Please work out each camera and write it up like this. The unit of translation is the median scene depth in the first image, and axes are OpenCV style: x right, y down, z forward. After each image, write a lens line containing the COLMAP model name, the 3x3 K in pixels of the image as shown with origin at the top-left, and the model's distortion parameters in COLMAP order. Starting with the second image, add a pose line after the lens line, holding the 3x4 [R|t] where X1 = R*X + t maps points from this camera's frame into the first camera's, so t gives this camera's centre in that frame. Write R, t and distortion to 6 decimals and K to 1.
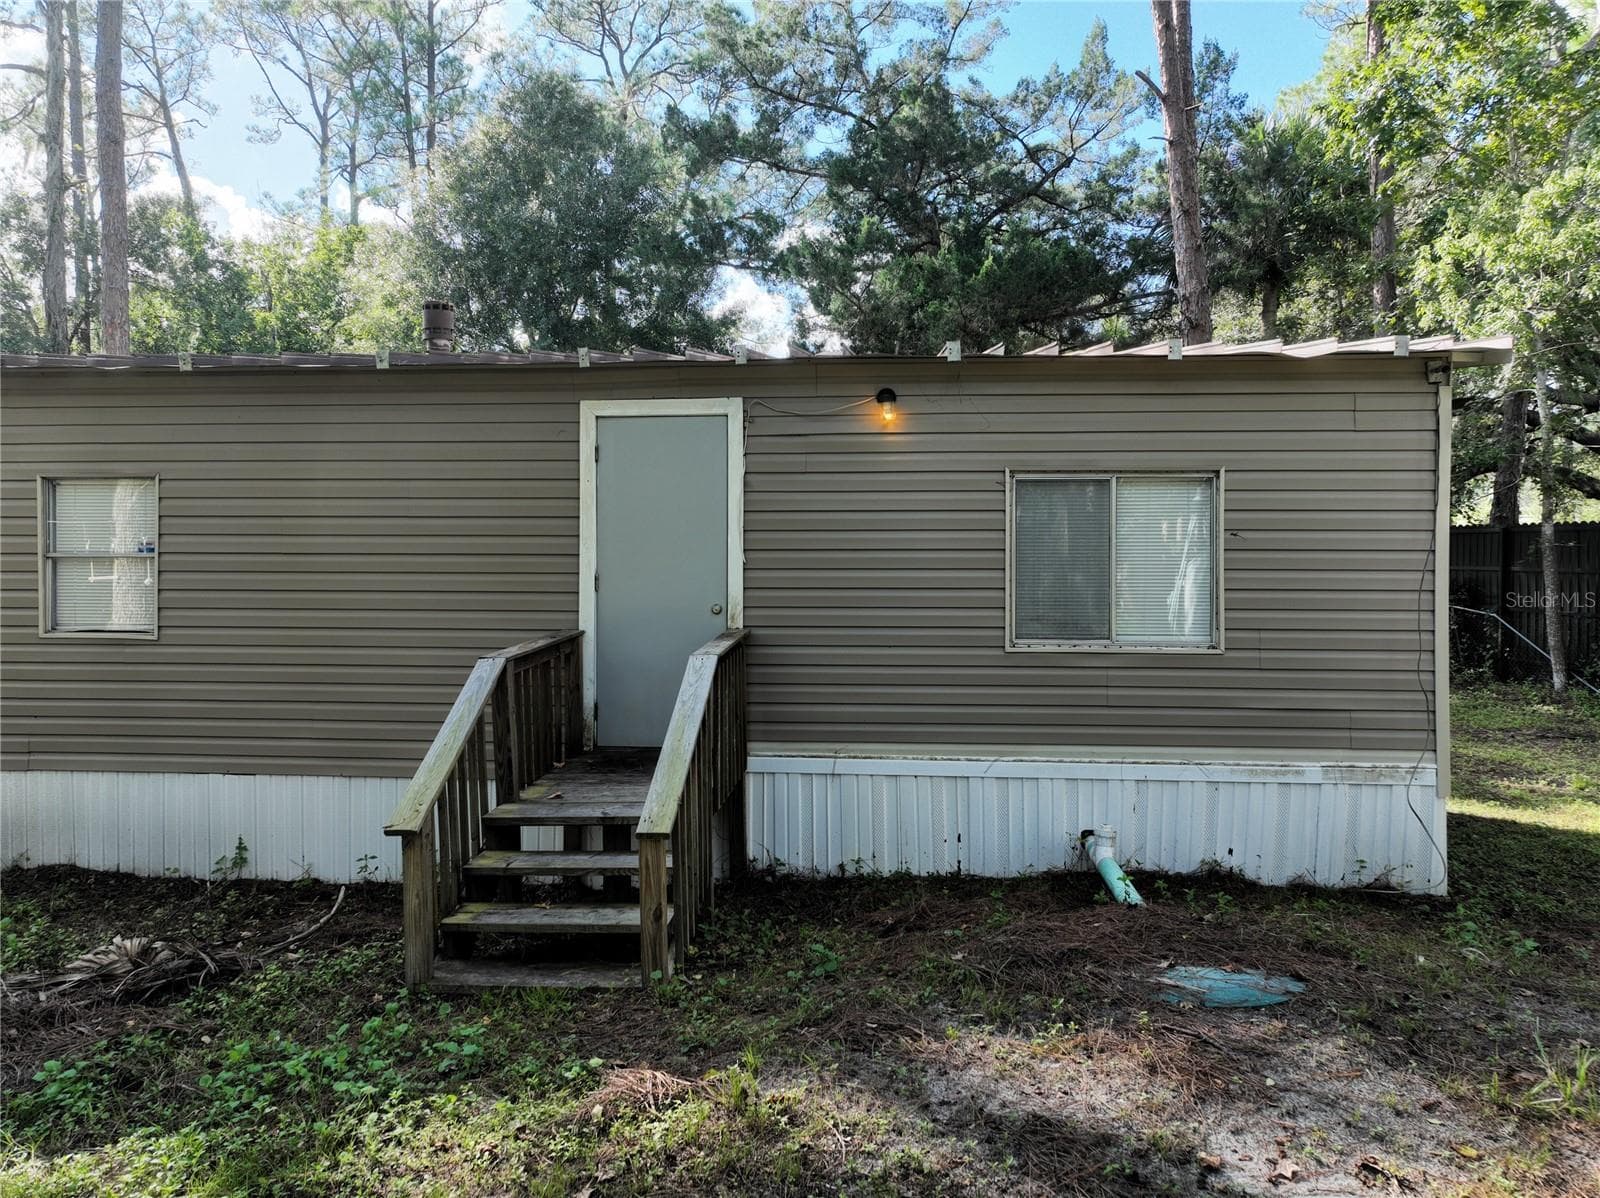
lens RADIAL K [[1147.1, 0, 811.8], [0, 1147.1, 577.5], [0, 0, 1]] dist [0.006563, 0.019087]
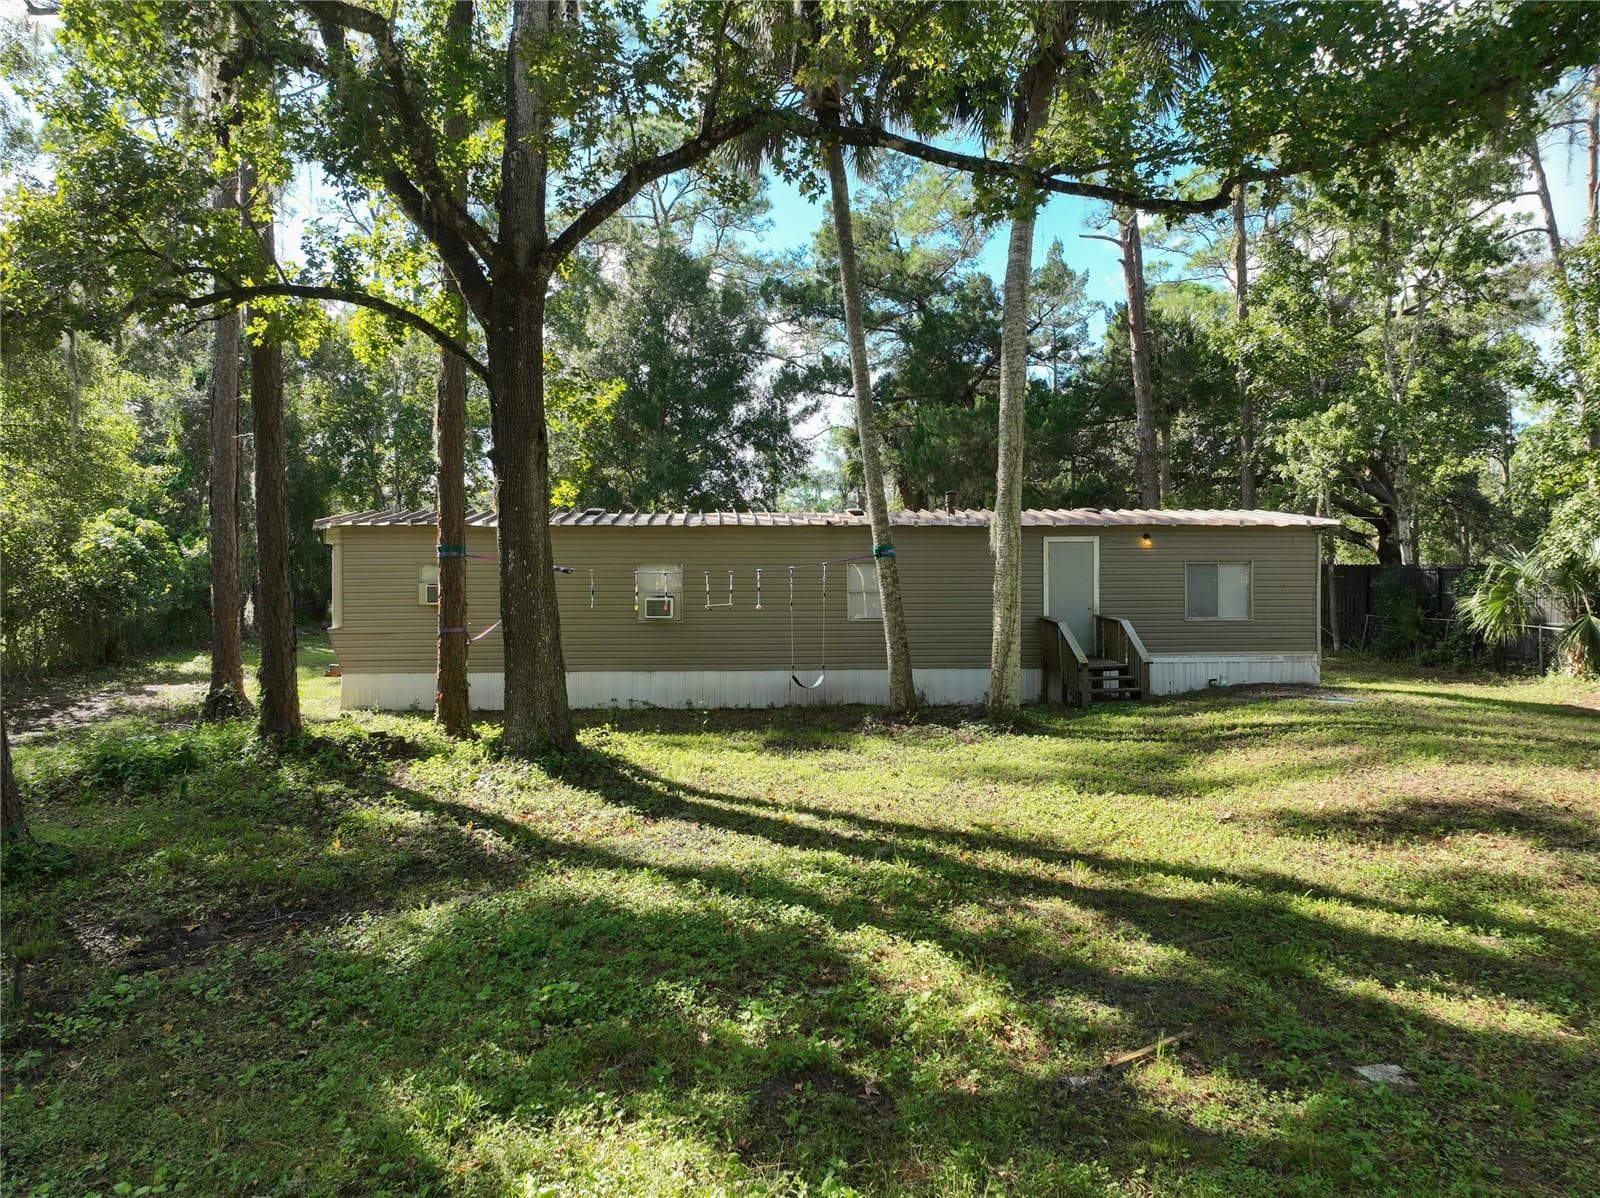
lens RADIAL K [[1147.1, 0, 798.7], [0, 1147.1, 598.0], [0, 0, 1]] dist [0.006563, 0.019087]
pose [[0.987386, -0.009452, 0.158052, -0.475259], [0.009195, 0.999955, 0.002359, -0.004280], [-0.158067, -0.000876, 0.987428, -0.660510]]
